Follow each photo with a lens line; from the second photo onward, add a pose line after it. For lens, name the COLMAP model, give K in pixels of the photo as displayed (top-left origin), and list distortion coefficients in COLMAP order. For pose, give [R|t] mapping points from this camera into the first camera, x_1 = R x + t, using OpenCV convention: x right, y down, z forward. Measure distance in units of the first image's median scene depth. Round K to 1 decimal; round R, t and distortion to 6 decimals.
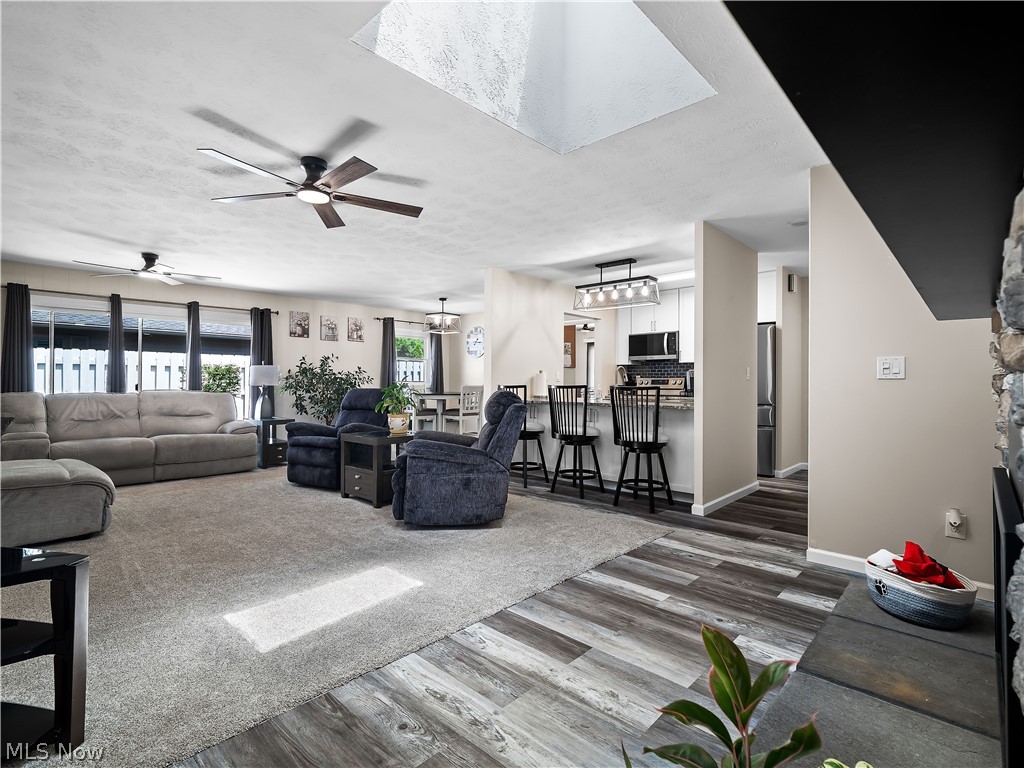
lens RADIAL K [[508.4, 0, 516.0], [0, 508.4, 390.1], [0, 0, 1]] dist [0.001992, -0.008193]
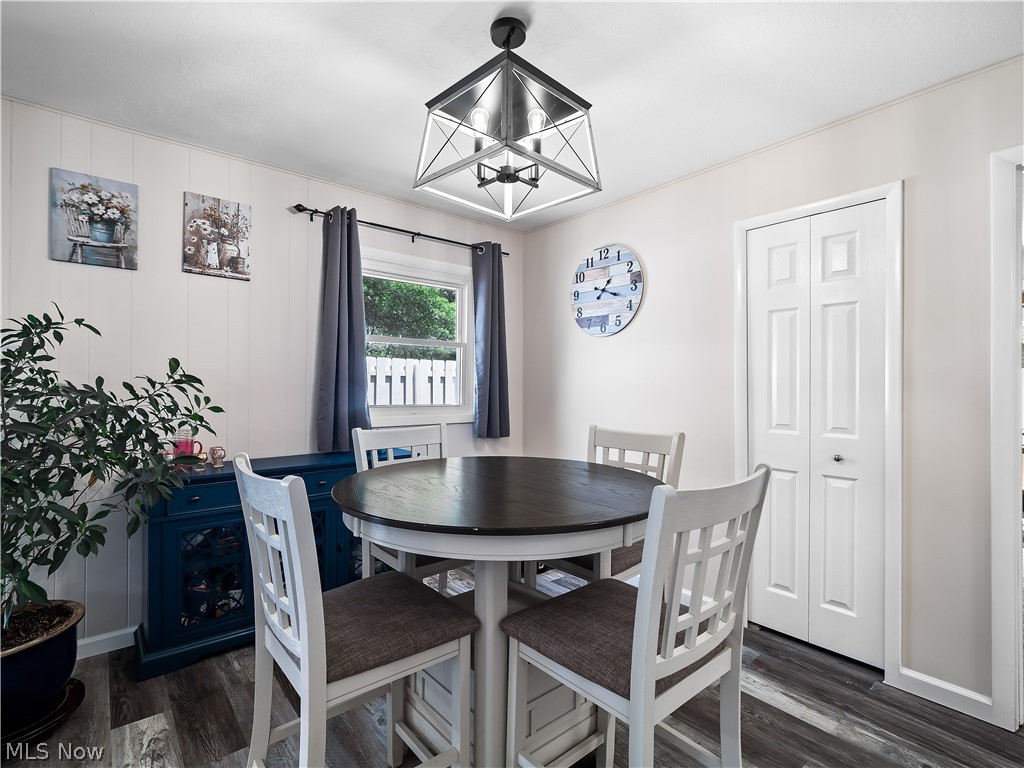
lens RADIAL K [[508.4, 0, 510.6], [0, 508.4, 391.6], [0, 0, 1]] dist [0.001992, -0.008193]
pose [[0.991819, 0.006759, -0.127476, -0.103930], [-0.007222, 0.999969, -0.003170, -0.028302], [0.127451, 0.004065, 0.991837, 0.706648]]
